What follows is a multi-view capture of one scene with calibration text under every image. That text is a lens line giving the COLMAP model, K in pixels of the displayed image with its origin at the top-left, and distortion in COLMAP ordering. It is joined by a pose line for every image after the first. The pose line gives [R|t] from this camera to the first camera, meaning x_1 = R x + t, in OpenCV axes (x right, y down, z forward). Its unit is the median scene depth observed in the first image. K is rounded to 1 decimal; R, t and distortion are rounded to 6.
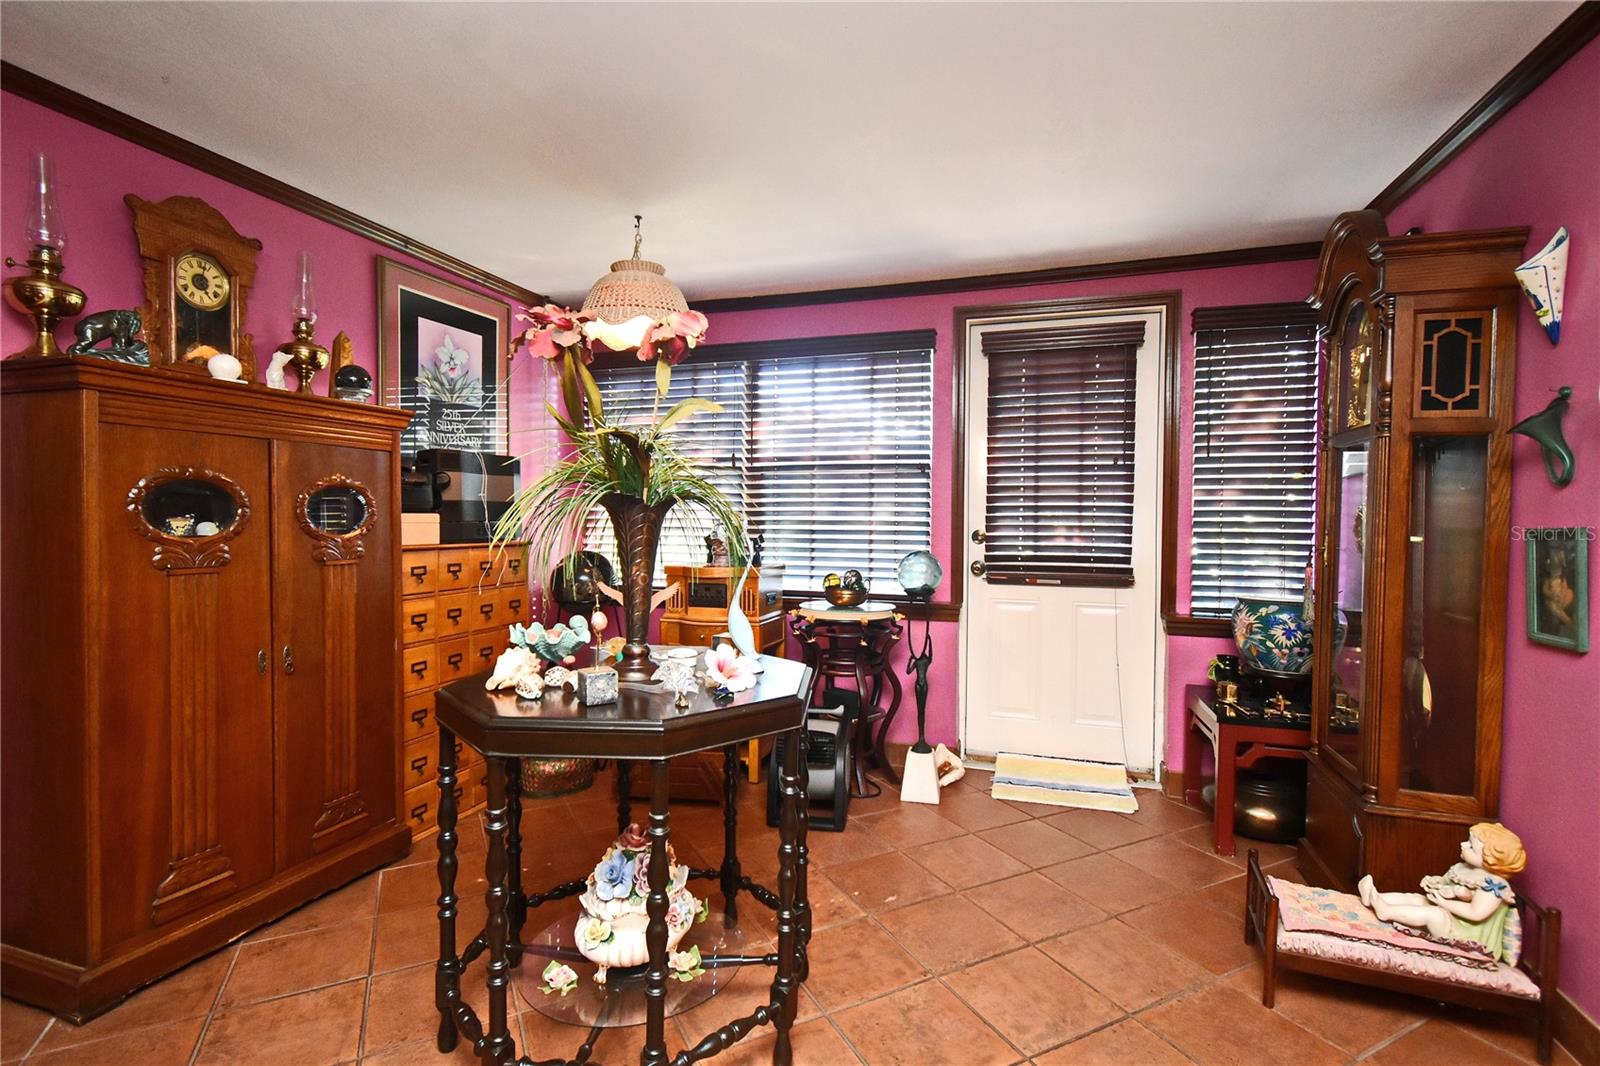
lens RADIAL K [[754.8, 0, 801.2], [0, 754.8, 528.5], [0, 0, 1]] dist [0.000458, -0.000271]
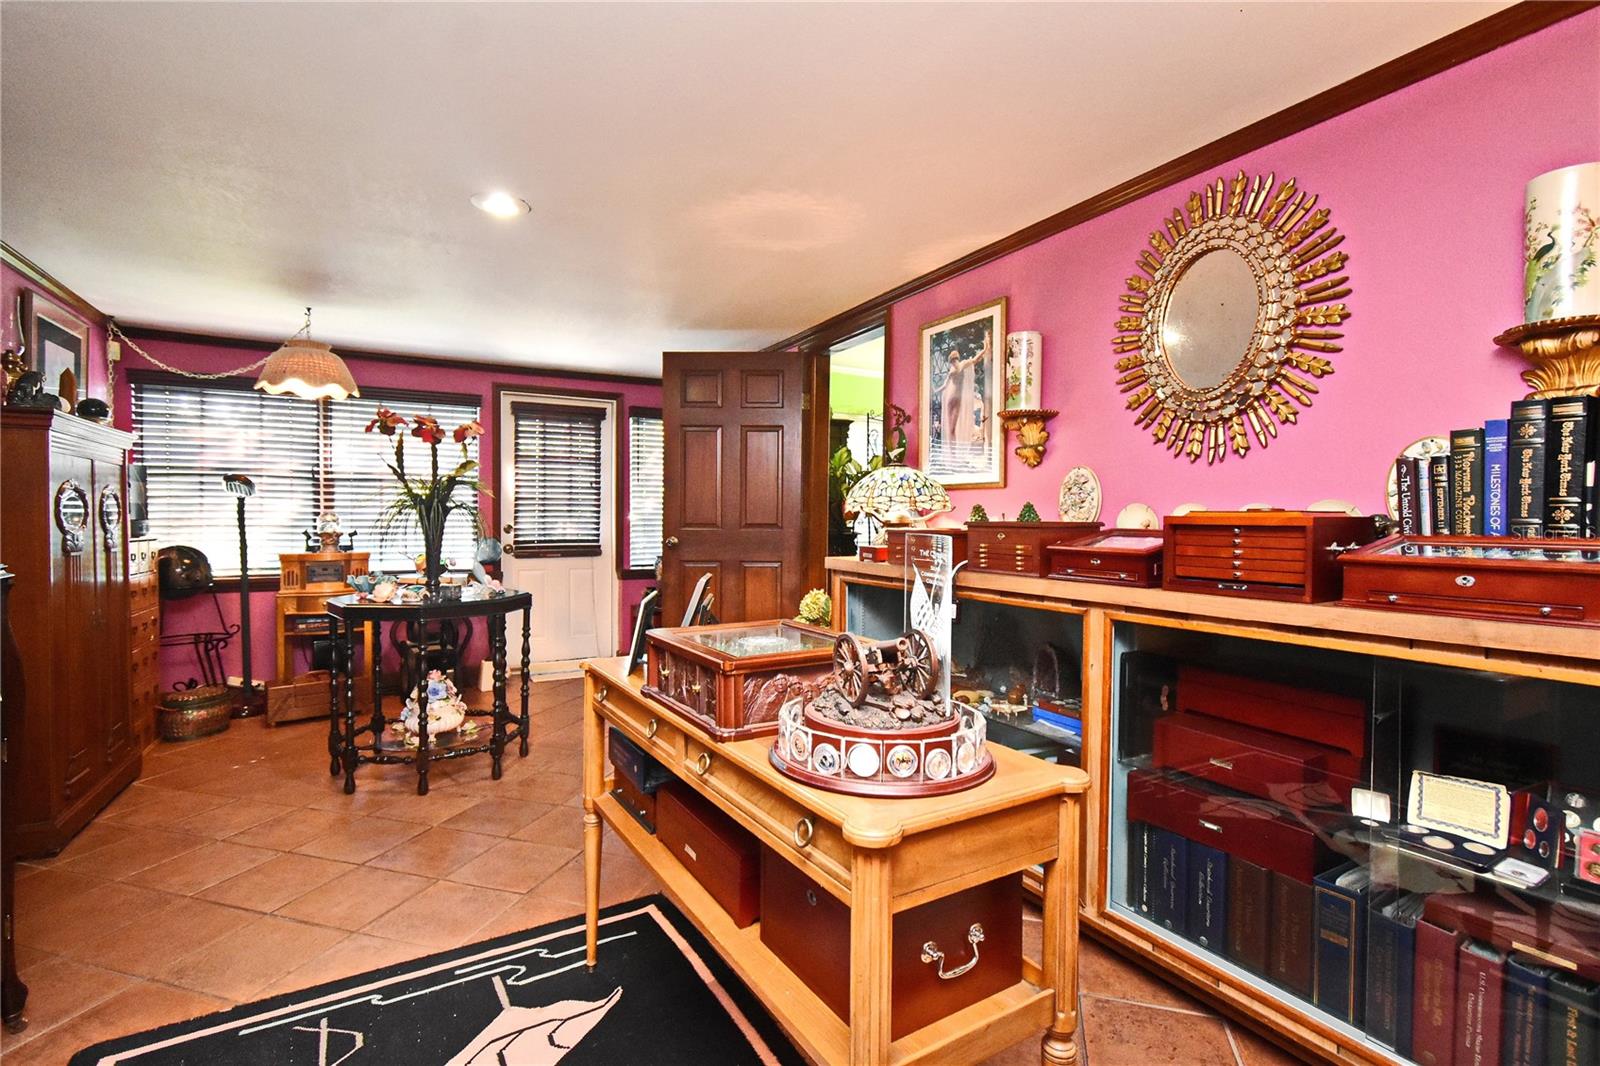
lens RADIAL K [[754.8, 0, 801.2], [0, 754.8, 528.5], [0, 0, 1]] dist [0.000458, -0.000271]
pose [[0.692186, -0.013536, 0.721592, -0.489539], [0.014076, 0.999887, 0.005255, 0.010595], [-0.721582, 0.006520, 0.692298, -0.541853]]
